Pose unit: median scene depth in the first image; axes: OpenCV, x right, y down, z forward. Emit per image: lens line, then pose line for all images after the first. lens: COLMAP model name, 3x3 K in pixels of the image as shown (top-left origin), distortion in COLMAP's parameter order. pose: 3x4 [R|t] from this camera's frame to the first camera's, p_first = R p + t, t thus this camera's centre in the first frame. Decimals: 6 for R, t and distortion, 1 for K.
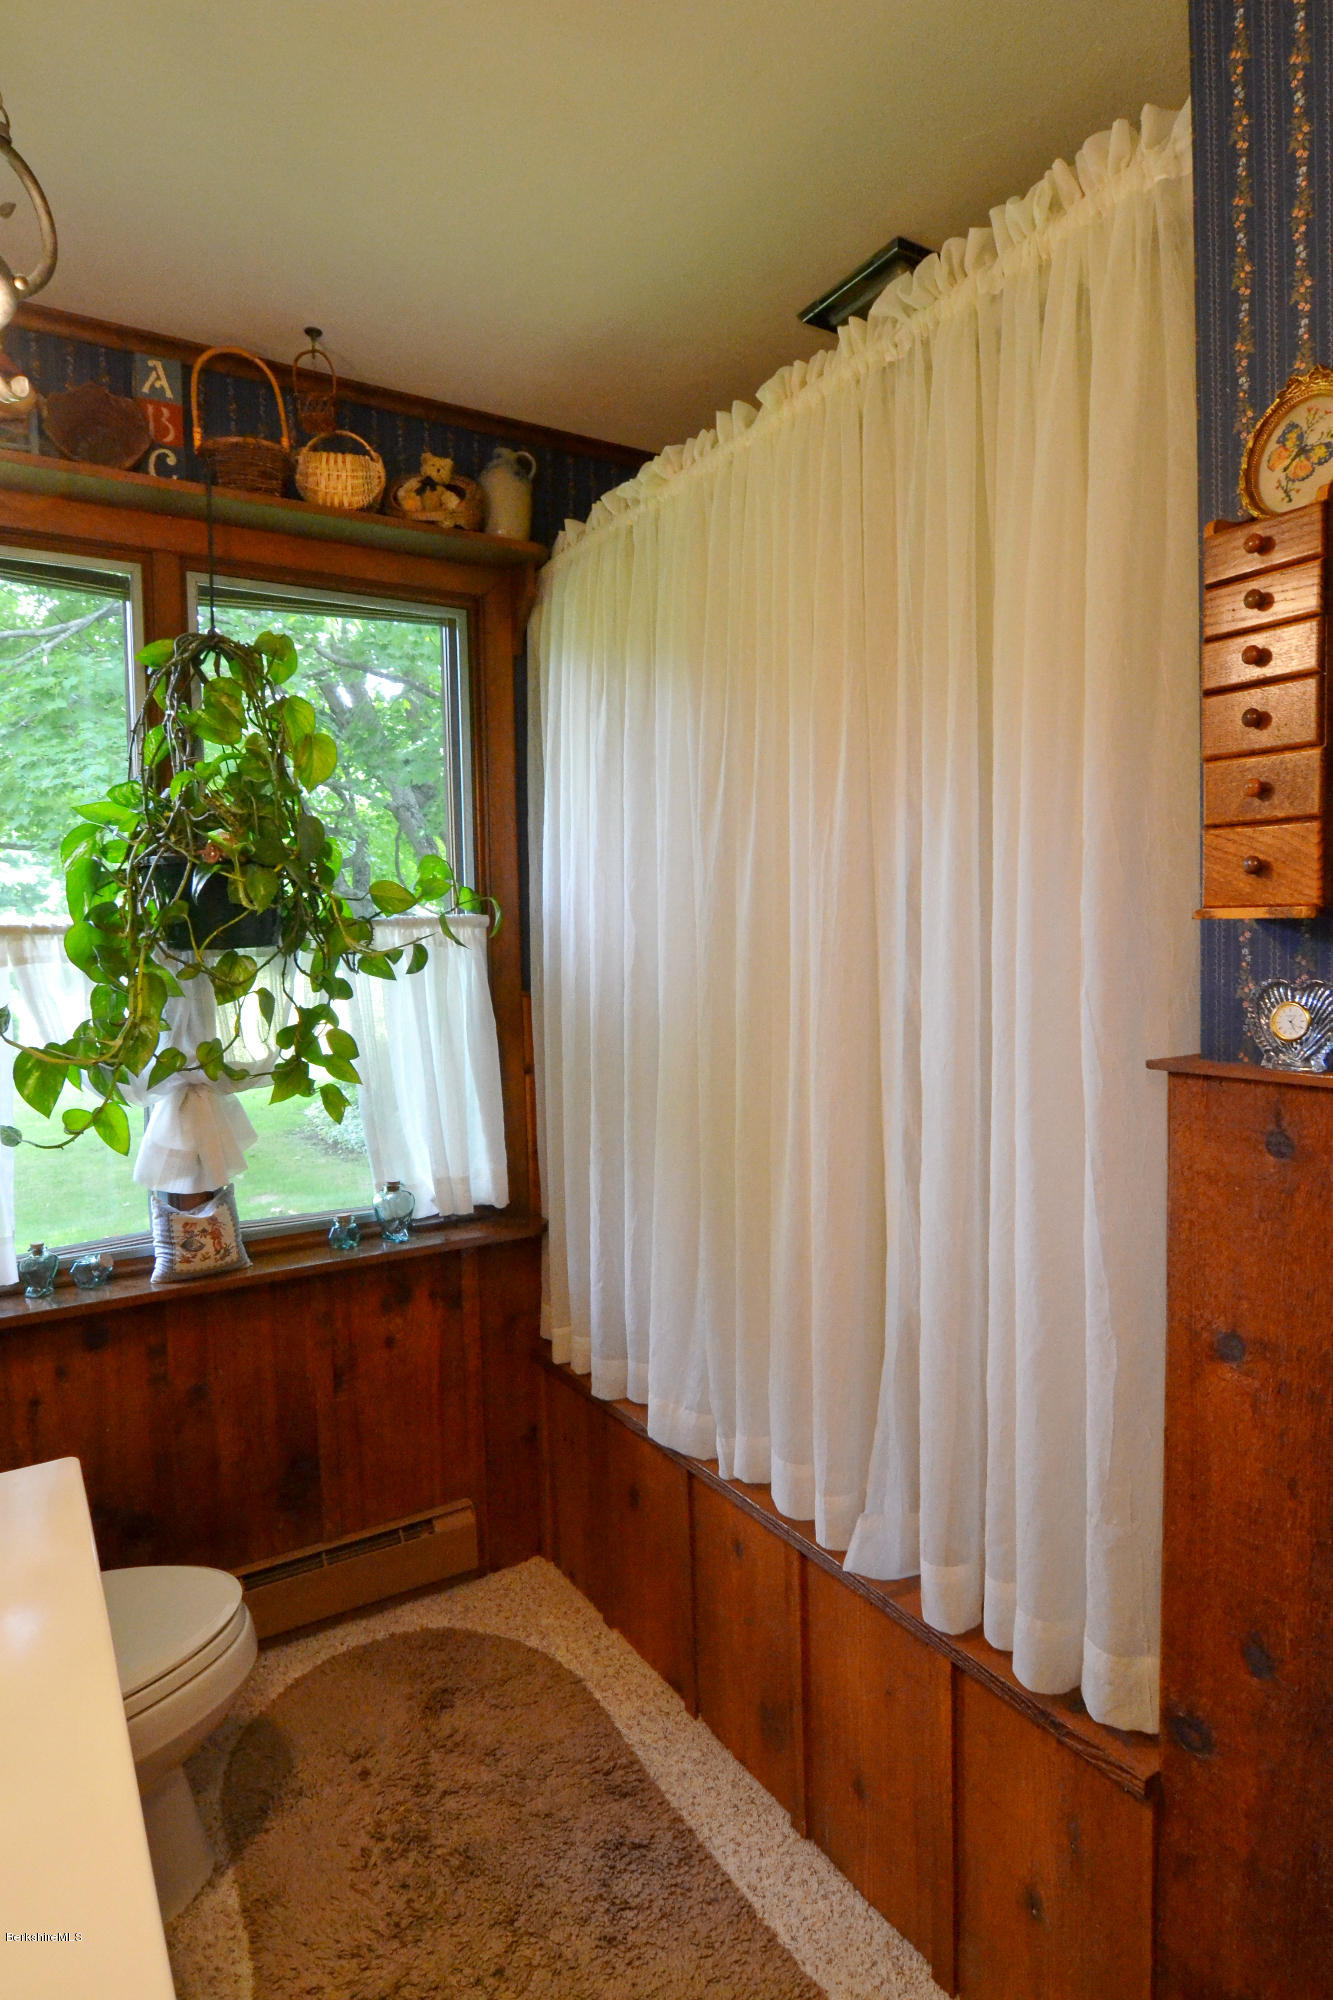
lens RADIAL K [[1106.7, 0, 672.2], [0, 1106.7, 996.2], [0, 0, 1]] dist [-0.033795, 0.013065]
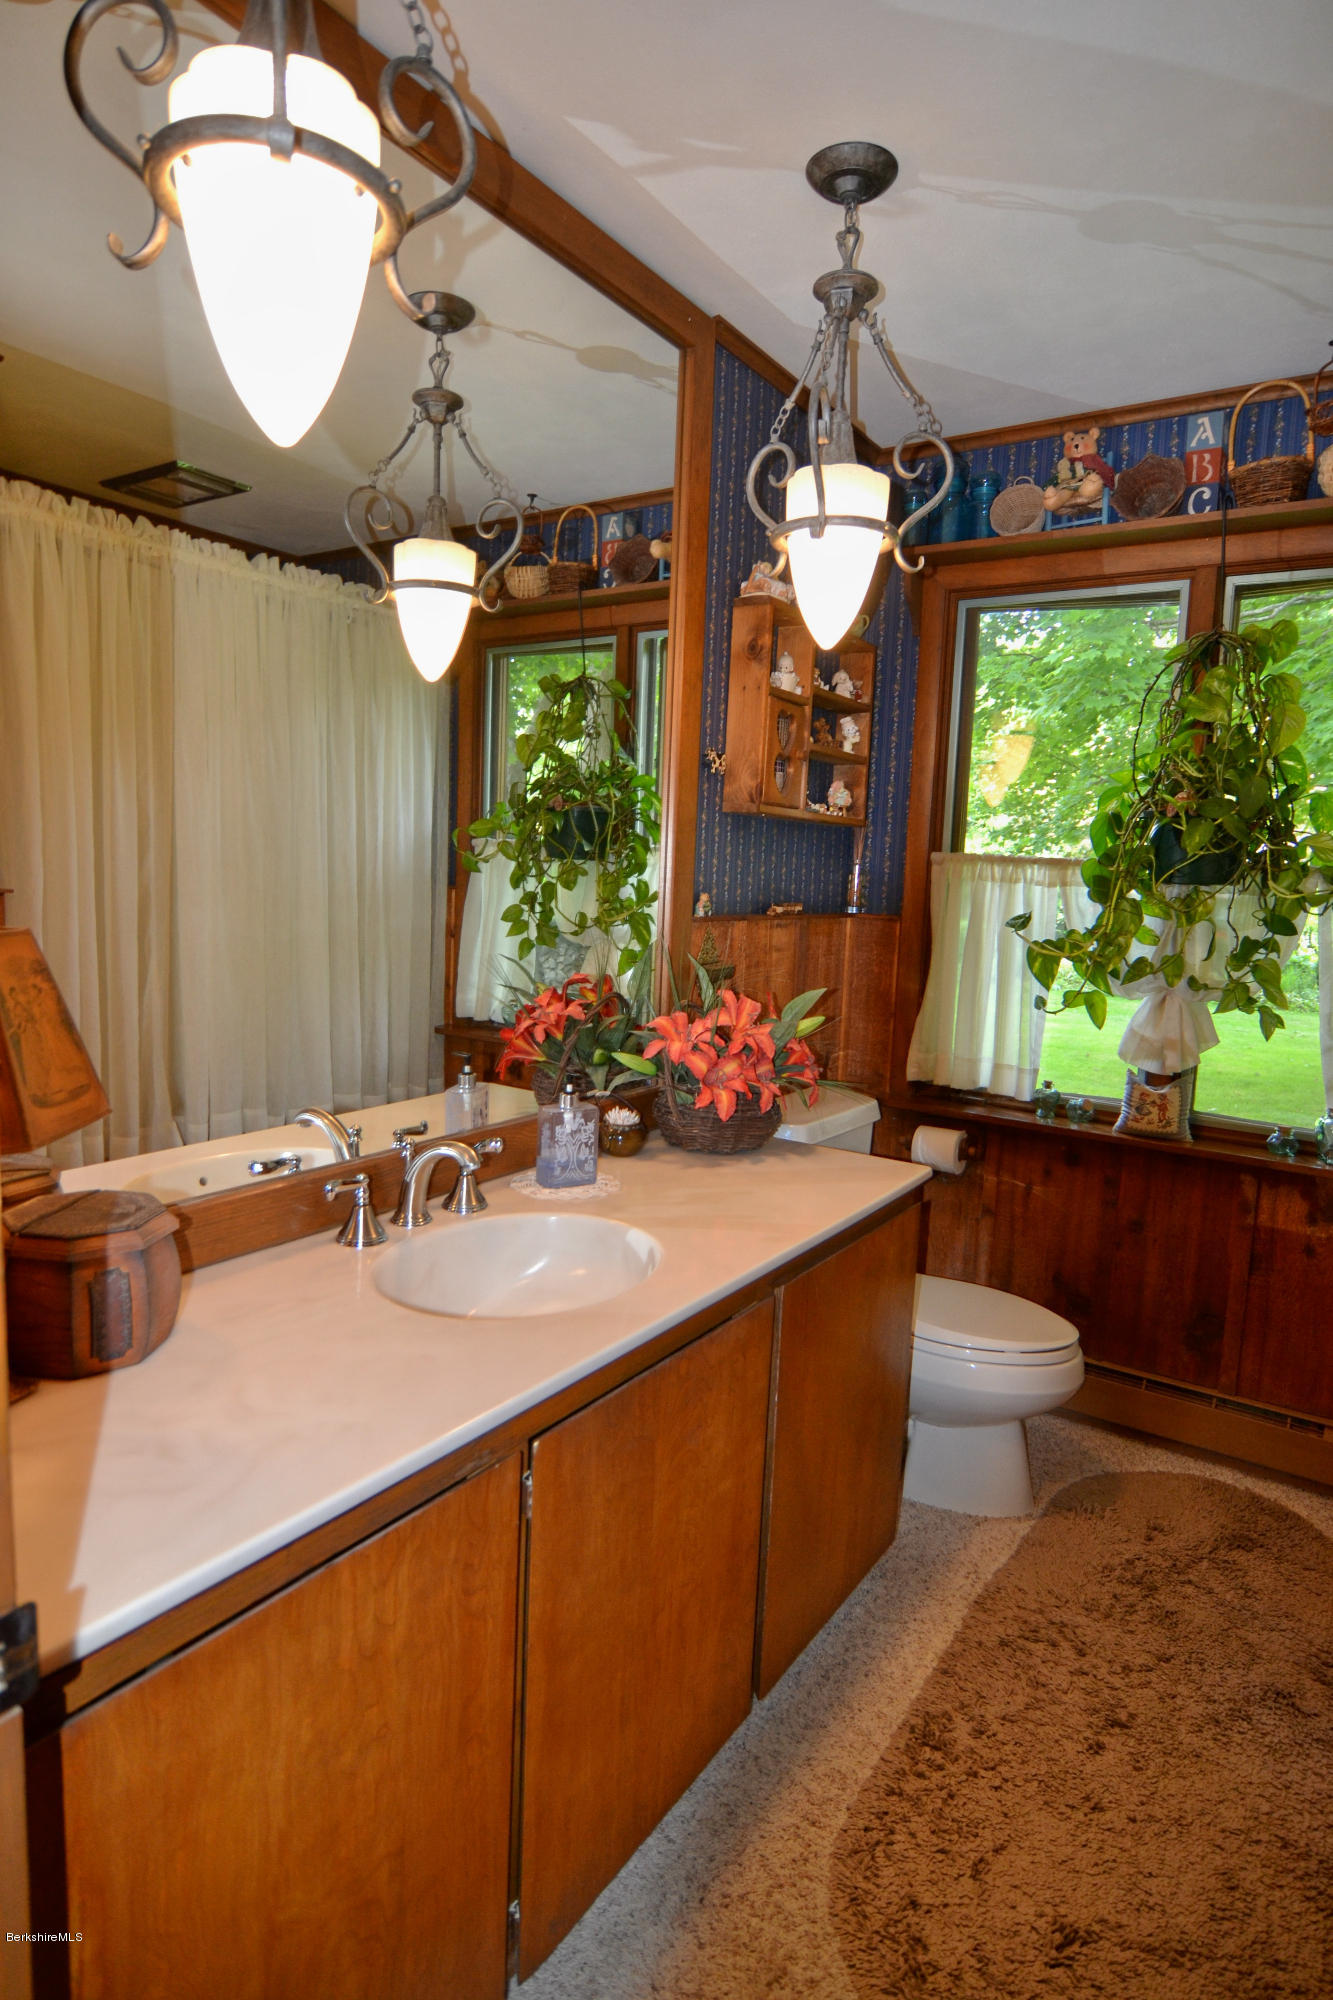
lens RADIAL K [[1106.7, 0, 664.0], [0, 1106.7, 997.6], [0, 0, 1]] dist [-0.033795, 0.013065]
pose [[0.405866, 0.145992, -0.902197, 0.491298], [-0.101870, 0.988234, 0.114087, 0.003527], [0.908238, 0.045602, 0.415963, -0.065755]]
